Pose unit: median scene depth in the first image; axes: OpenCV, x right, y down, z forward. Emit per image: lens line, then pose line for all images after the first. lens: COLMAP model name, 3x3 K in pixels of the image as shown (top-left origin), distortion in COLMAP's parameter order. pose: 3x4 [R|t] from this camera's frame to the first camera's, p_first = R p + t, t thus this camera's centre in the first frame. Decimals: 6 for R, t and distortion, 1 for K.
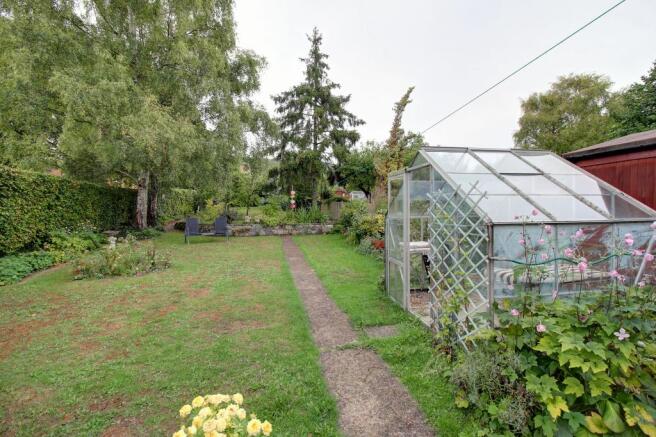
lens RADIAL K [[319.5, 0, 327.2], [0, 319.5, 209.8], [0, 0, 1]] dist [0.000885, -0.000233]
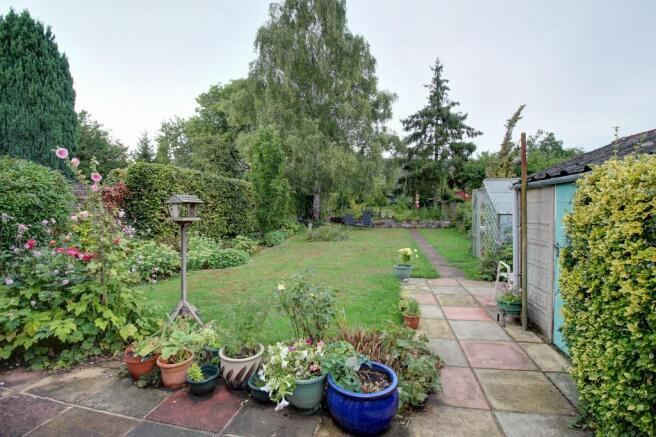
lens RADIAL K [[319.5, 0, 327.2], [0, 319.5, 209.8], [0, 0, 1]] dist [0.000885, -0.000233]
pose [[0.931105, 0.009498, -0.364627, 0.022329], [-0.008767, 0.999955, 0.003659, 0.001843], [0.364646, -0.000211, 0.931146, -0.297287]]
